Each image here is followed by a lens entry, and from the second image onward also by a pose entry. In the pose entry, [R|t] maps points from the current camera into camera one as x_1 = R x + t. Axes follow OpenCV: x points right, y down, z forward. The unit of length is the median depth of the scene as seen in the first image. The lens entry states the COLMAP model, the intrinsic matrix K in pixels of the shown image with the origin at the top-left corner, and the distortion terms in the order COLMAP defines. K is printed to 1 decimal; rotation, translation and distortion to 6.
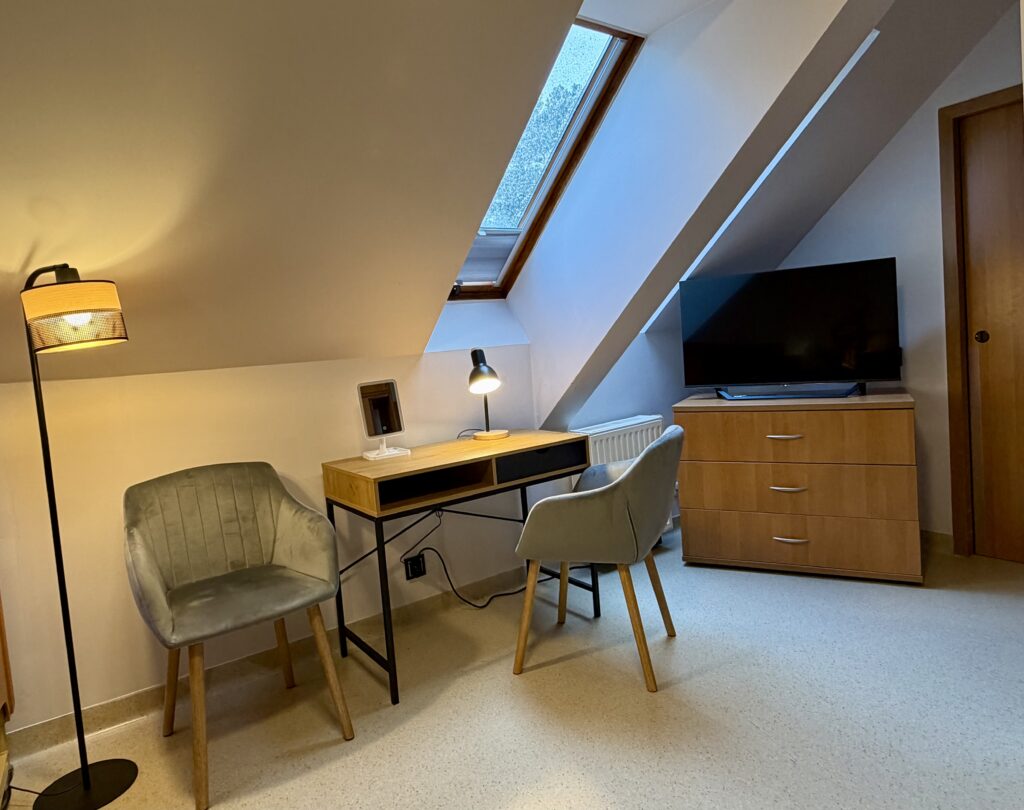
lens RADIAL K [[631.7, 0, 498.0], [0, 631.7, 383.7], [0, 0, 1]] dist [0.000221, 0.000808]
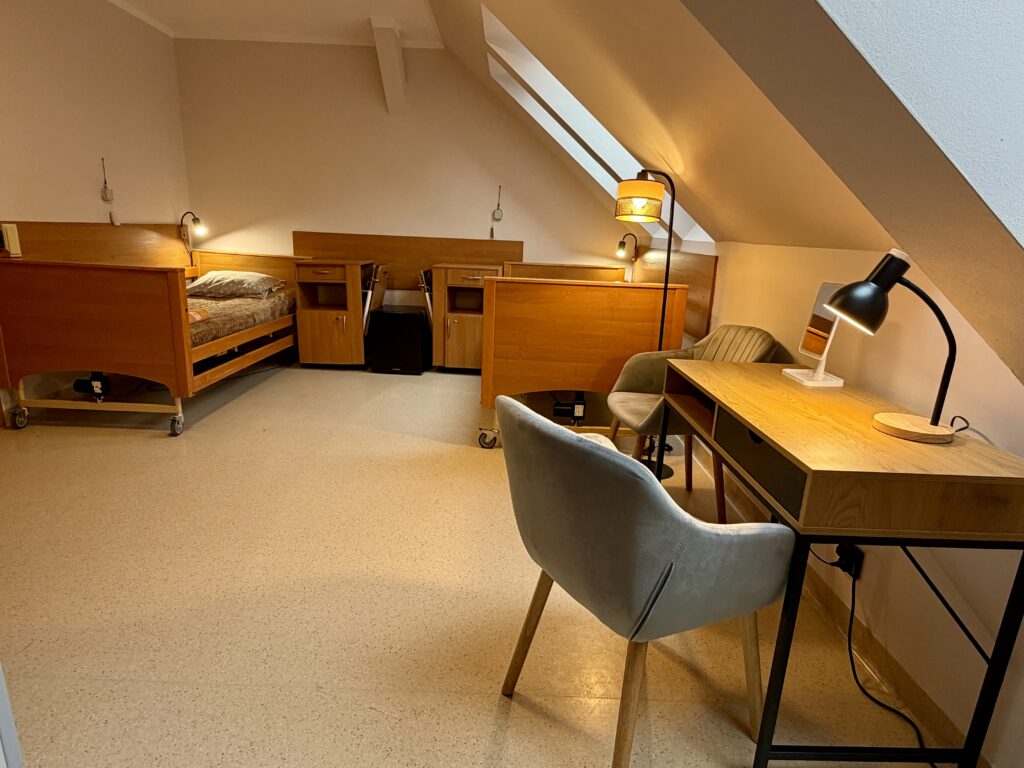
lens RADIAL K [[570.8, 0, 512.0], [0, 570.8, 384.0], [0, 0, 1]] dist [0.000932, 0.000166]
pose [[-0.557227, 0.258355, -0.789146, 0.684858], [-0.056157, 0.936464, 0.346238, -0.120030], [0.828459, 0.237250, -0.507315, 1.237518]]
